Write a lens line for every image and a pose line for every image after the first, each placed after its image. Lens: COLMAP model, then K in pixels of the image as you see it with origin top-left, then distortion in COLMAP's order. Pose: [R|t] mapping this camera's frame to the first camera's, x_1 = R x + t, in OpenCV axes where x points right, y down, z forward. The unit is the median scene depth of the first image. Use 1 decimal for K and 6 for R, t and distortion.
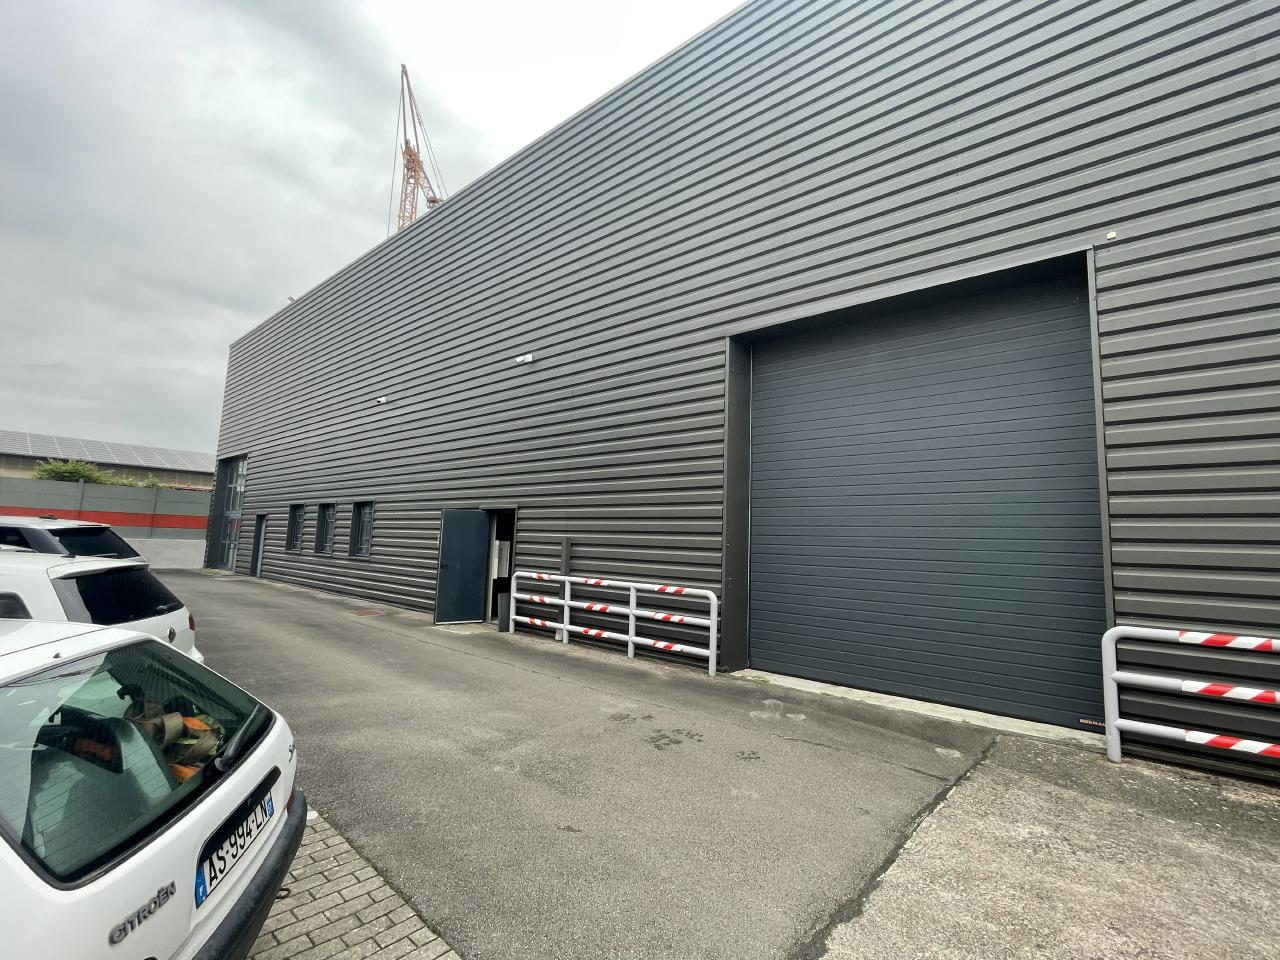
lens RADIAL K [[606.5, 0, 641.1], [0, 606.5, 476.7], [0, 0, 1]] dist [-0.004068, 0.000650]
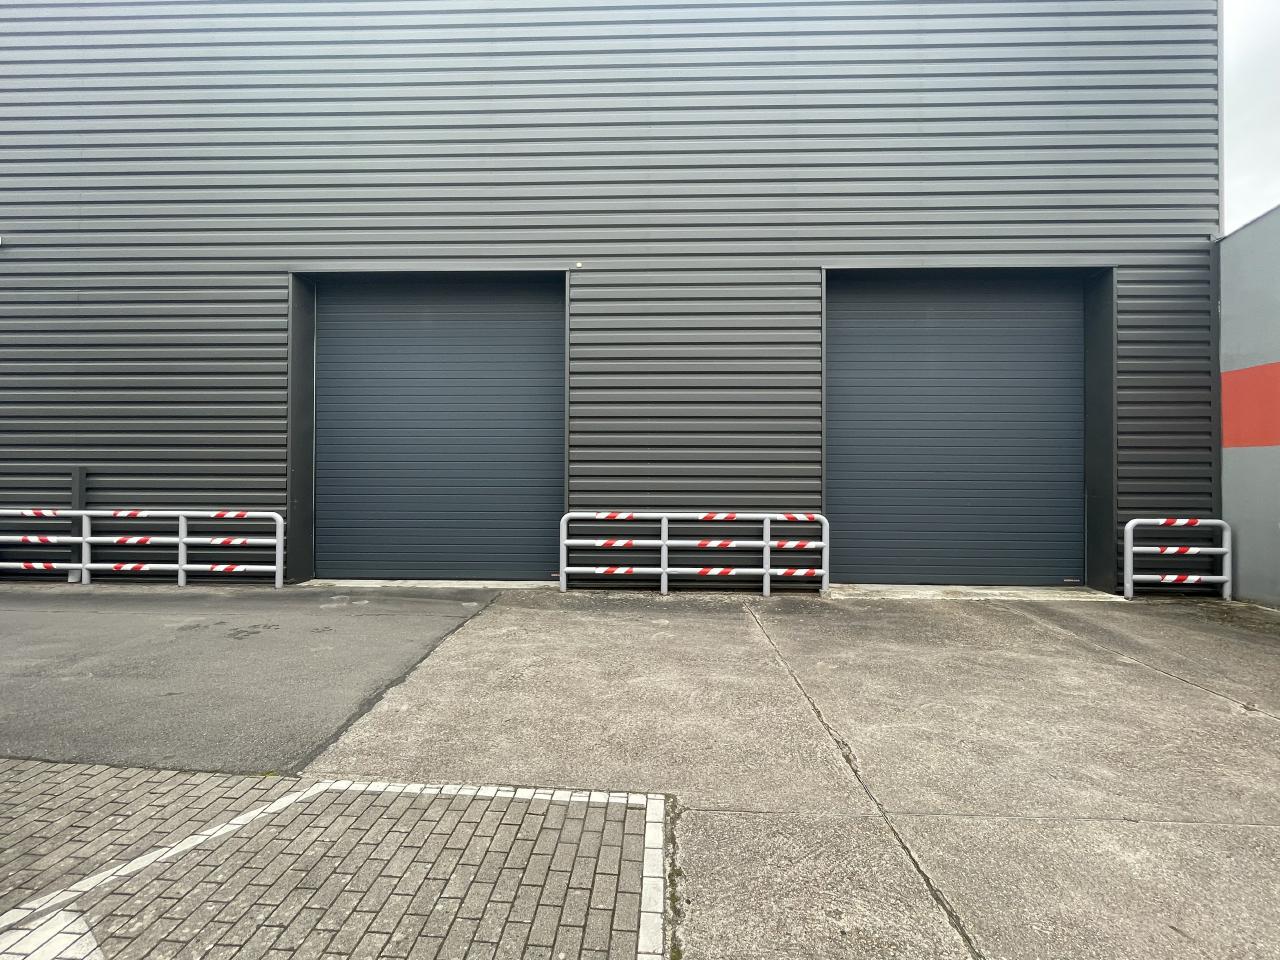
lens RADIAL K [[606.5, 0, 637.4], [0, 606.5, 475.1], [0, 0, 1]] dist [-0.004068, 0.000650]
pose [[0.774301, -0.024577, 0.632341, -0.092797], [-0.048472, 0.994006, 0.097988, -0.022461], [-0.630959, -0.106523, 0.768468, -0.318560]]
